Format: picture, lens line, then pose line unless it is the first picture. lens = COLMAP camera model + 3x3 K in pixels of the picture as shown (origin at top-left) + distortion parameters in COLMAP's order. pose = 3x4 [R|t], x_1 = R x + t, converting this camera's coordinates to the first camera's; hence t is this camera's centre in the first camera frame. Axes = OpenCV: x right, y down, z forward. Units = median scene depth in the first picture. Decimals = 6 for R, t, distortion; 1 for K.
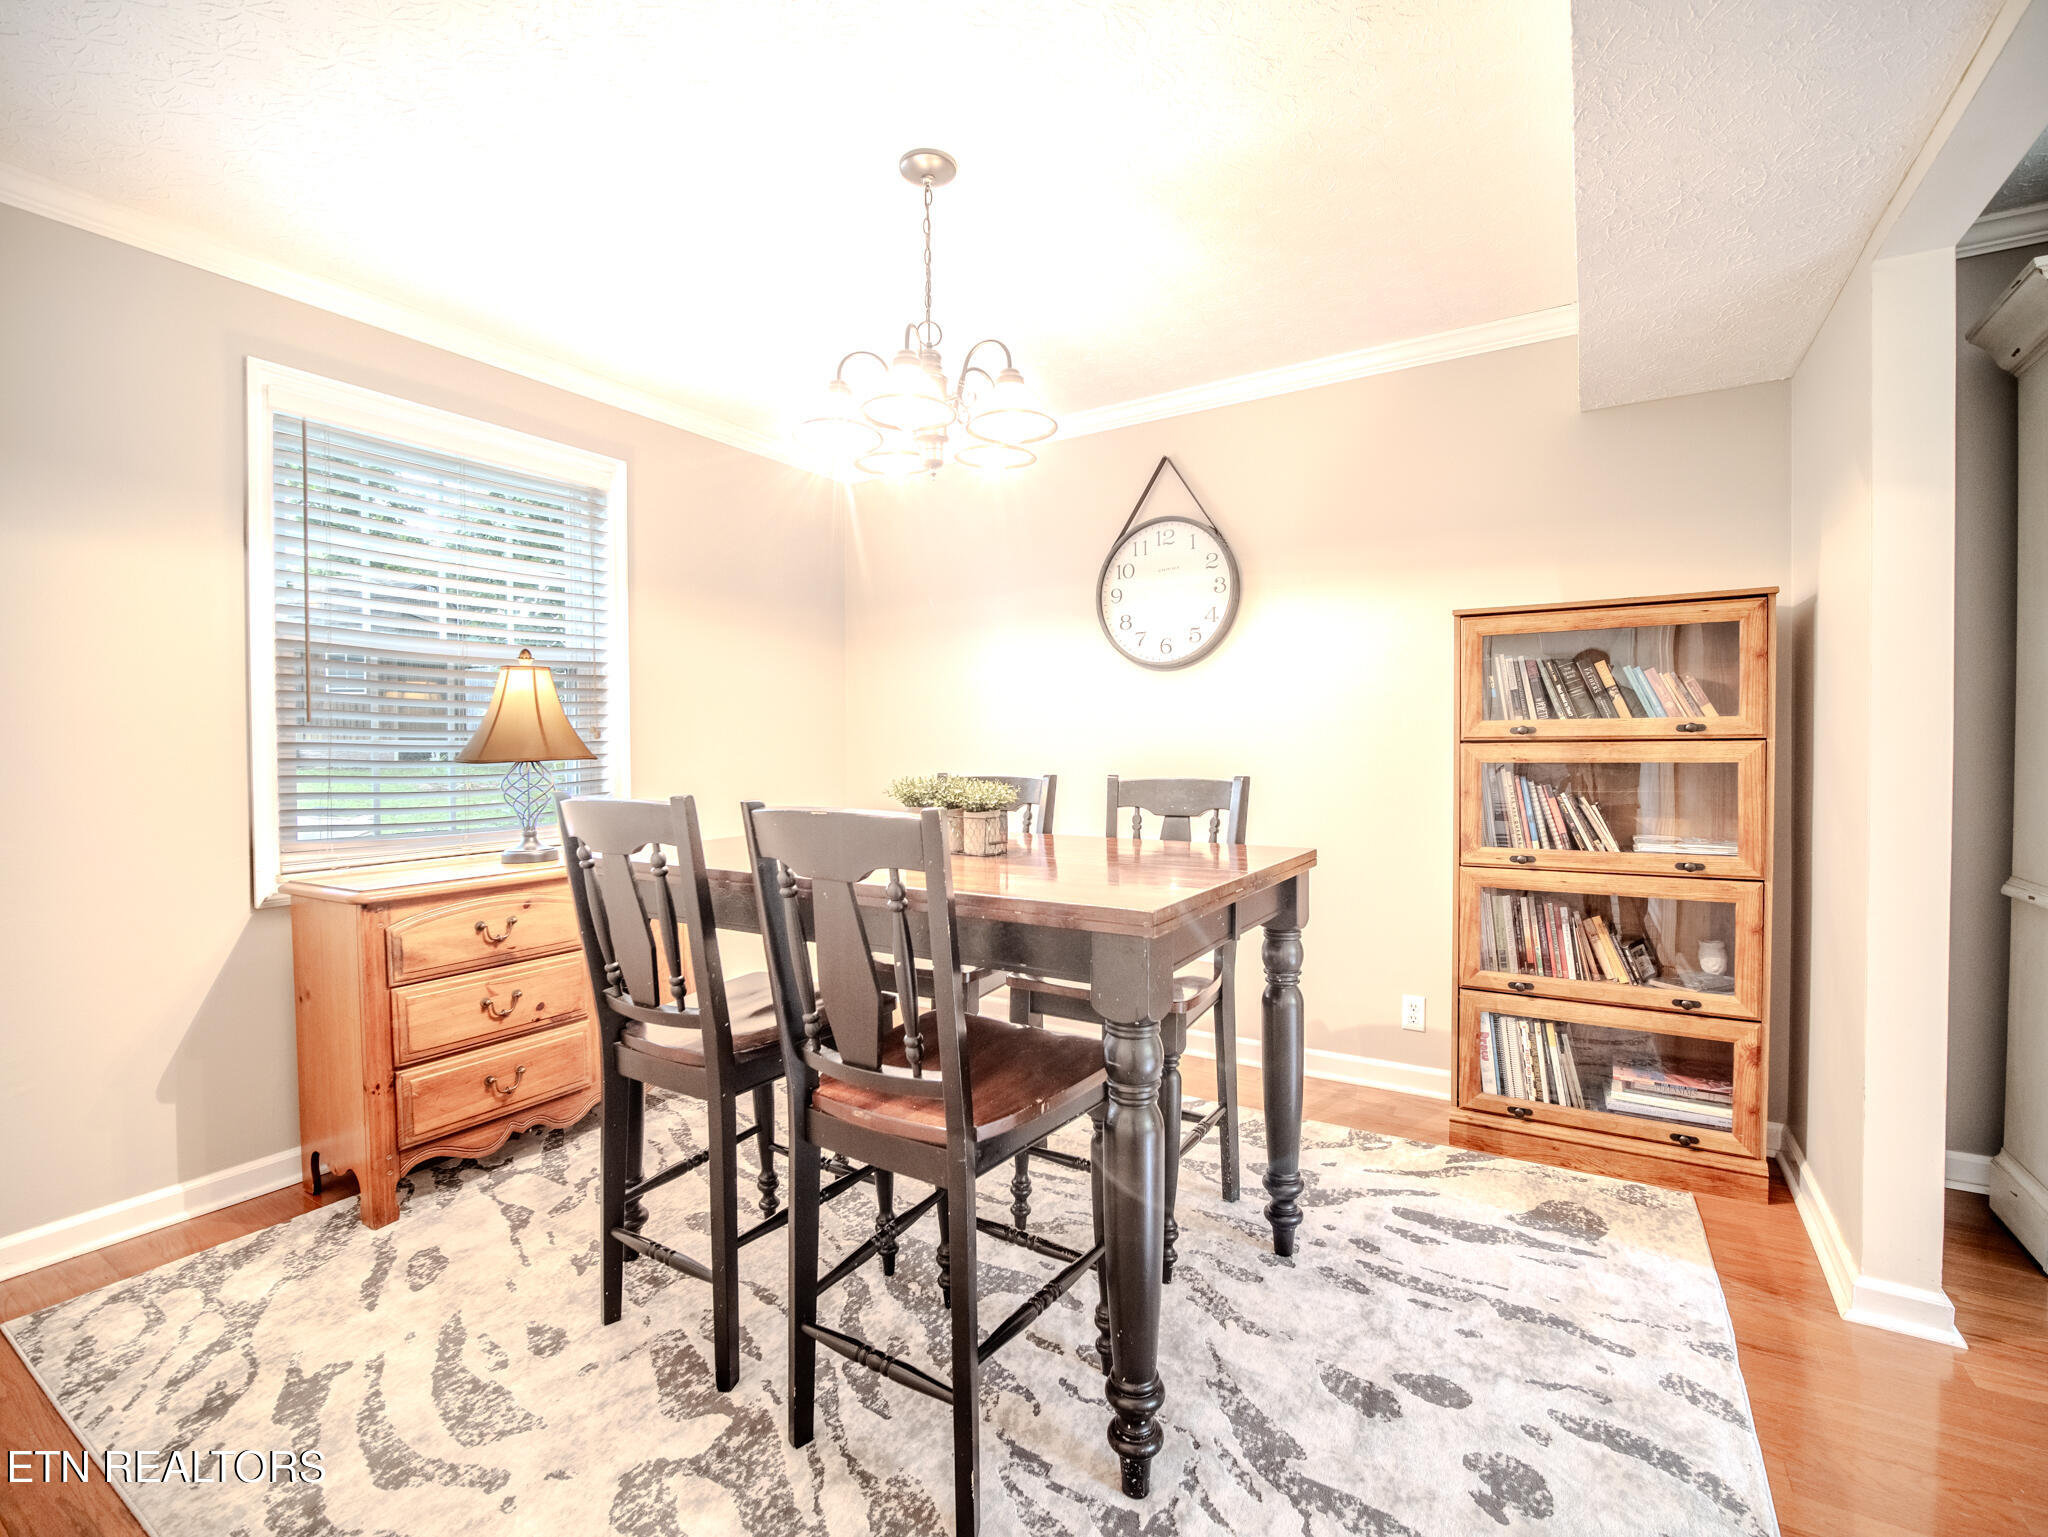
lens RADIAL K [[920.2, 0, 1025.9], [0, 920.2, 765.5], [0, 0, 1]] dist [-0.012924, -0.004397]
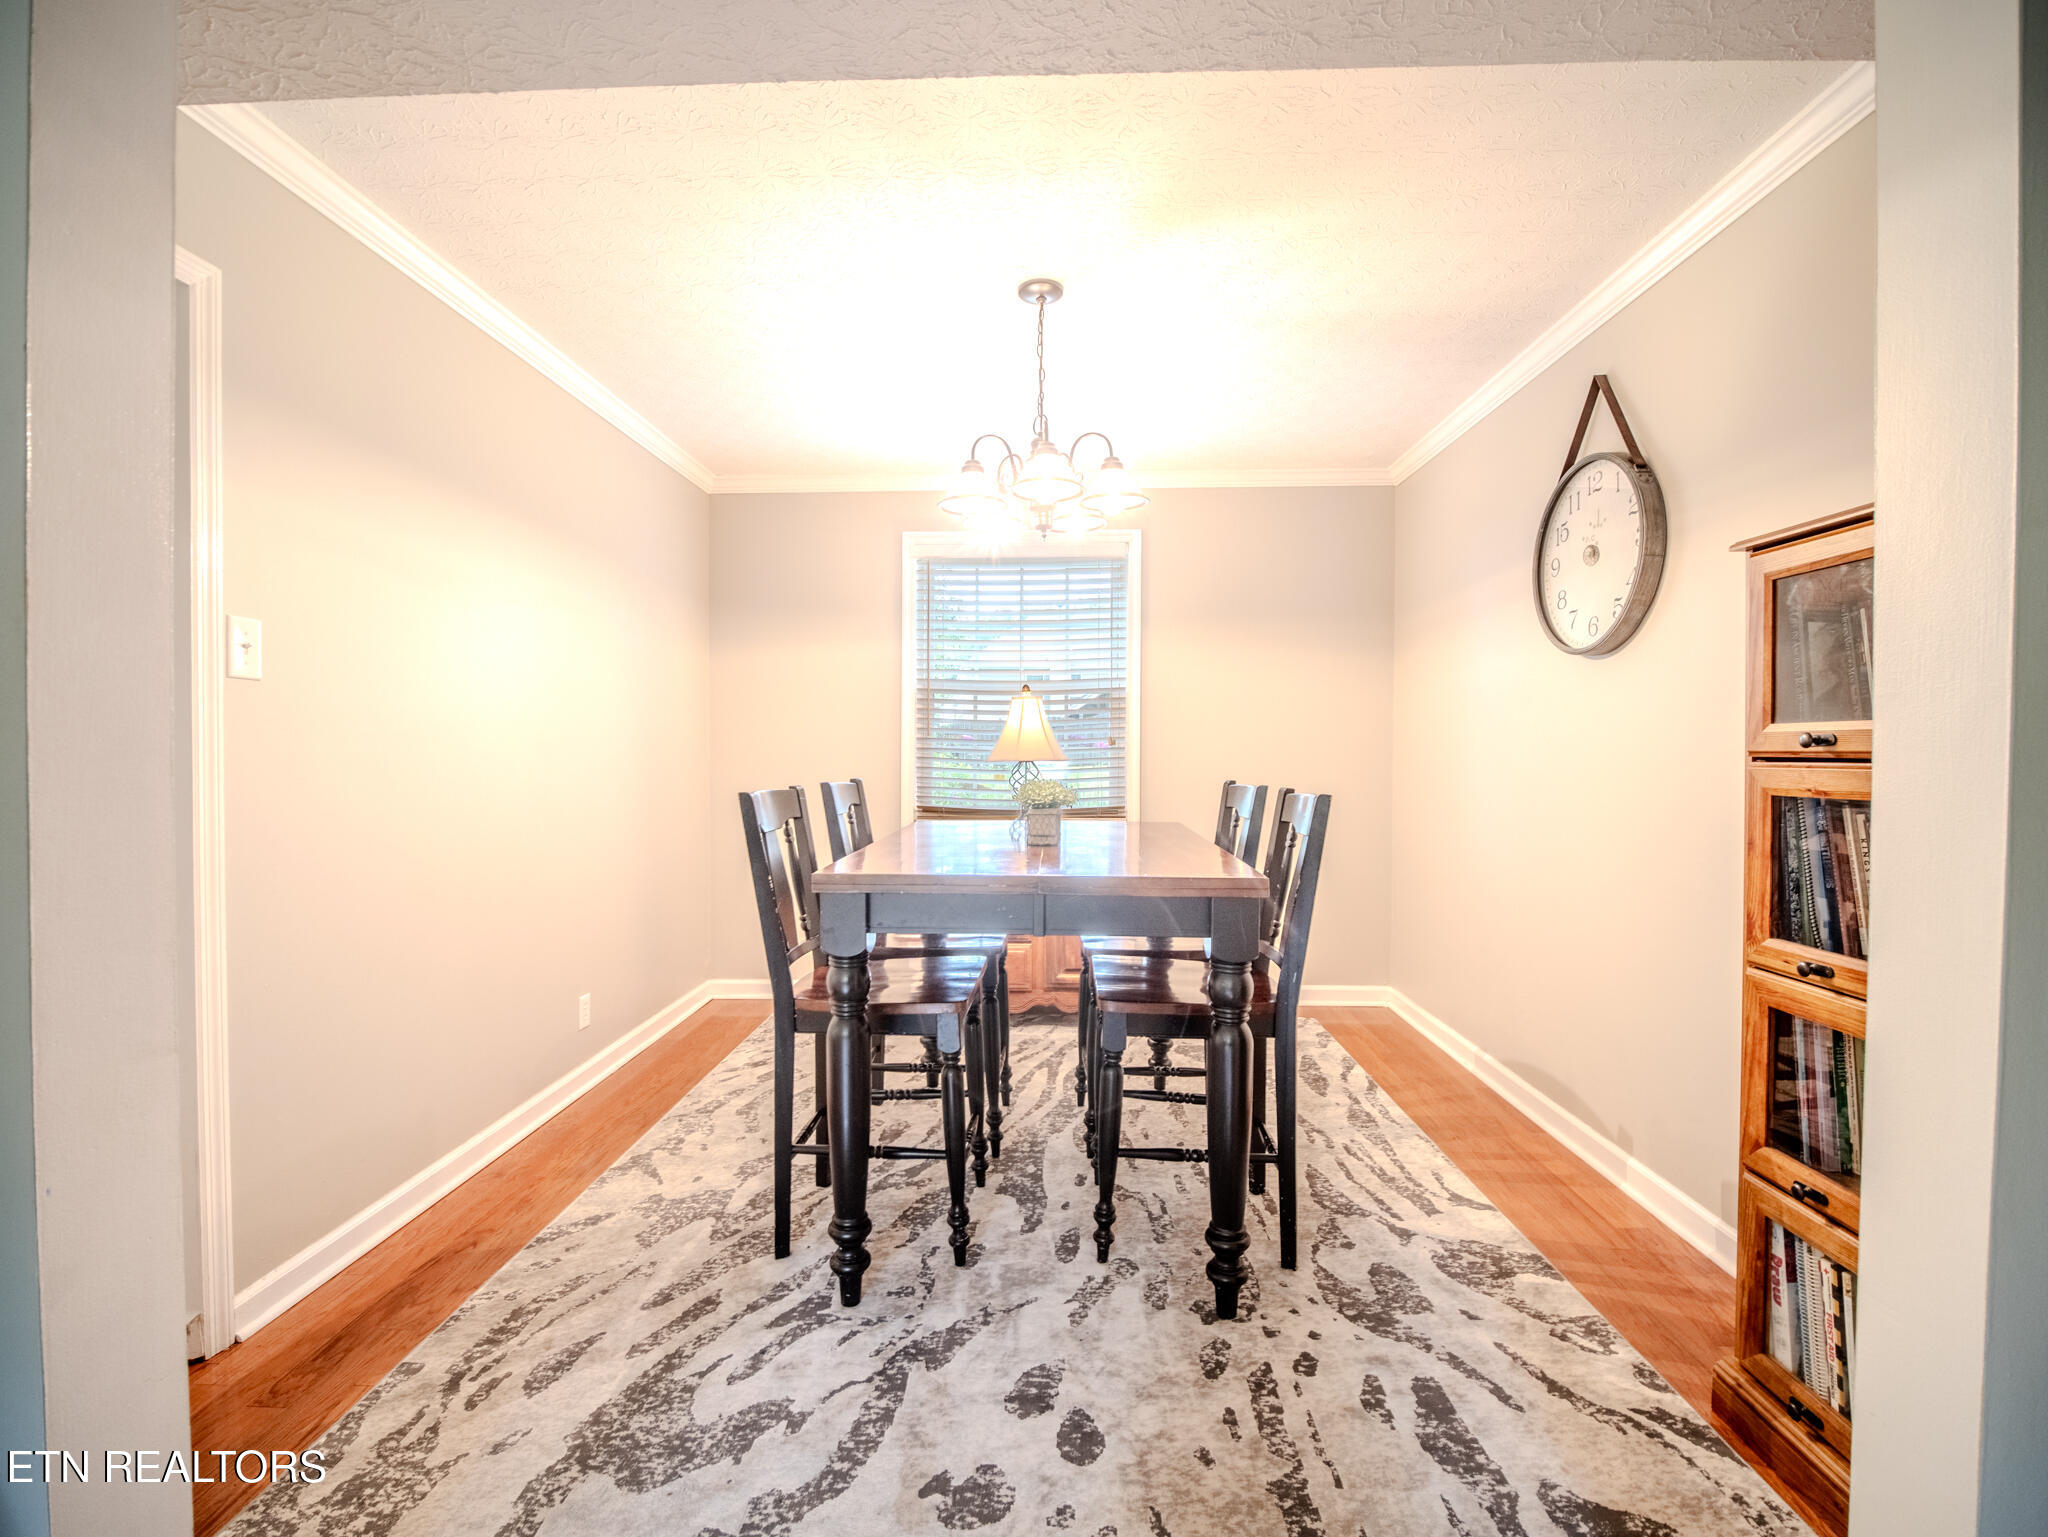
lens RADIAL K [[920.2, 0, 1025.9], [0, 920.2, 765.5], [0, 0, 1]] dist [-0.012924, -0.004397]
pose [[0.485259, 0.024876, -0.874017, 0.769919], [-0.026165, 0.999561, 0.013923, -0.017432], [0.873979, 0.016112, 0.485696, 0.296769]]
